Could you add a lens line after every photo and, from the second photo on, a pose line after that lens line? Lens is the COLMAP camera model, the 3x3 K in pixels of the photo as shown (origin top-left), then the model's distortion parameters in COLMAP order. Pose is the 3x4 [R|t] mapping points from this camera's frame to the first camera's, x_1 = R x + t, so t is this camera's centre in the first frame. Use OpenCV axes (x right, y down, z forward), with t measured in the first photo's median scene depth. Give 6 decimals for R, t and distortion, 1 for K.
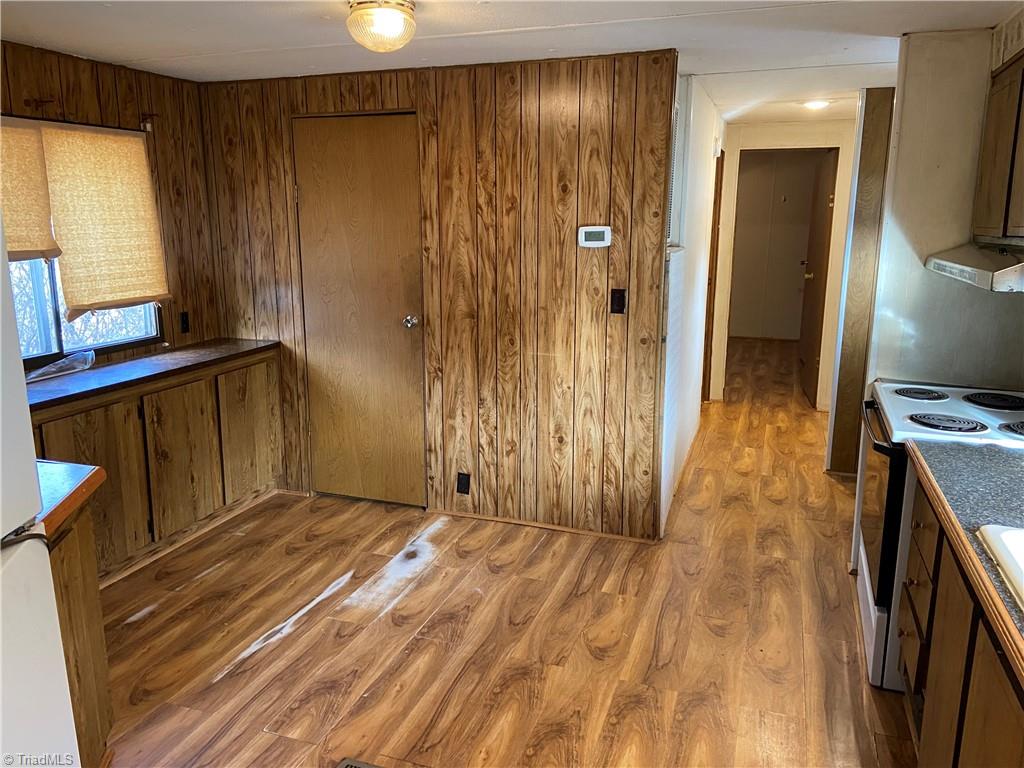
lens RADIAL K [[768.4, 0, 508.9], [0, 768.4, 373.6], [0, 0, 1]] dist [0.115909, -0.130035]
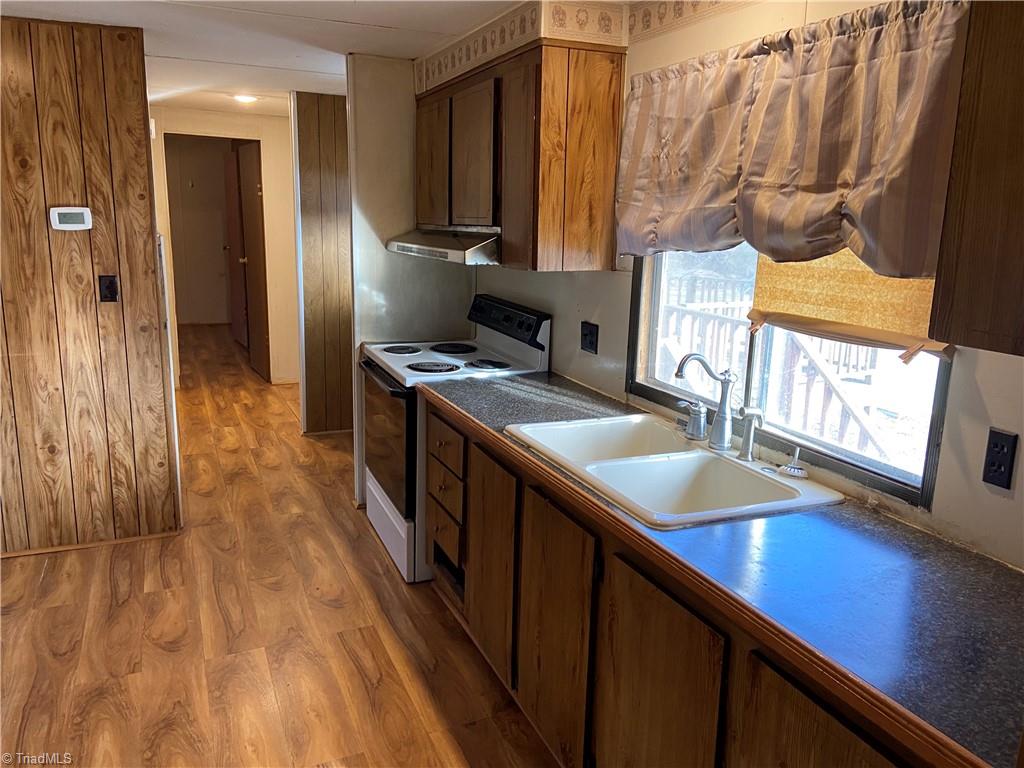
lens RADIAL K [[762.6, 0, 507.3], [0, 762.6, 379.0], [0, 0, 1]] dist [0.126066, -0.162565]
pose [[0.723209, -0.133944, 0.677516, -0.157573], [0.117301, 0.990582, 0.070625, 0.004101], [-0.680595, 0.028397, 0.732109, -0.013478]]
